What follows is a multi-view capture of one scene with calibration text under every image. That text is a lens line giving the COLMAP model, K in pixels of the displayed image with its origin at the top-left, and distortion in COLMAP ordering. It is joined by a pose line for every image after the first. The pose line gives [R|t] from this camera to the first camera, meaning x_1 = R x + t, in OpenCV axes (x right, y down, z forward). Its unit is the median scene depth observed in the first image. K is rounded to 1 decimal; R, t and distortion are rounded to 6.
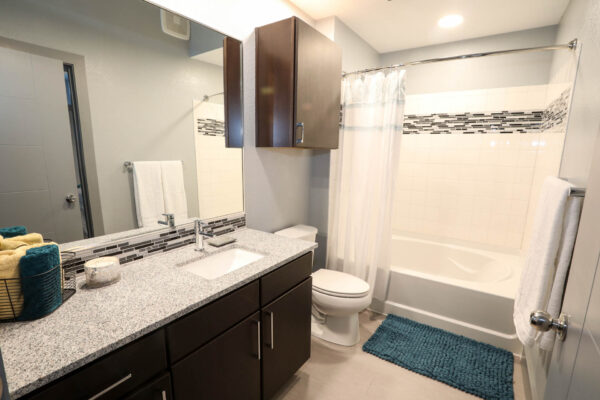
lens RADIAL K [[295.9, 0, 300.0], [0, 295.9, 200.0], [0, 0, 1]] dist [-0.000554, -0.000055]
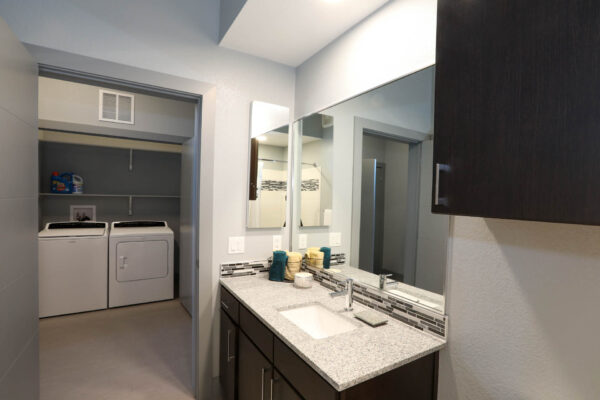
lens RADIAL K [[295.9, 0, 300.0], [0, 295.9, 200.0], [0, 0, 1]] dist [-0.000554, -0.000055]
pose [[-0.417108, -0.019785, -0.908641, 0.572792], [-0.177133, 0.982361, 0.059922, -0.200330], [0.891428, 0.185945, -0.413255, 1.054016]]
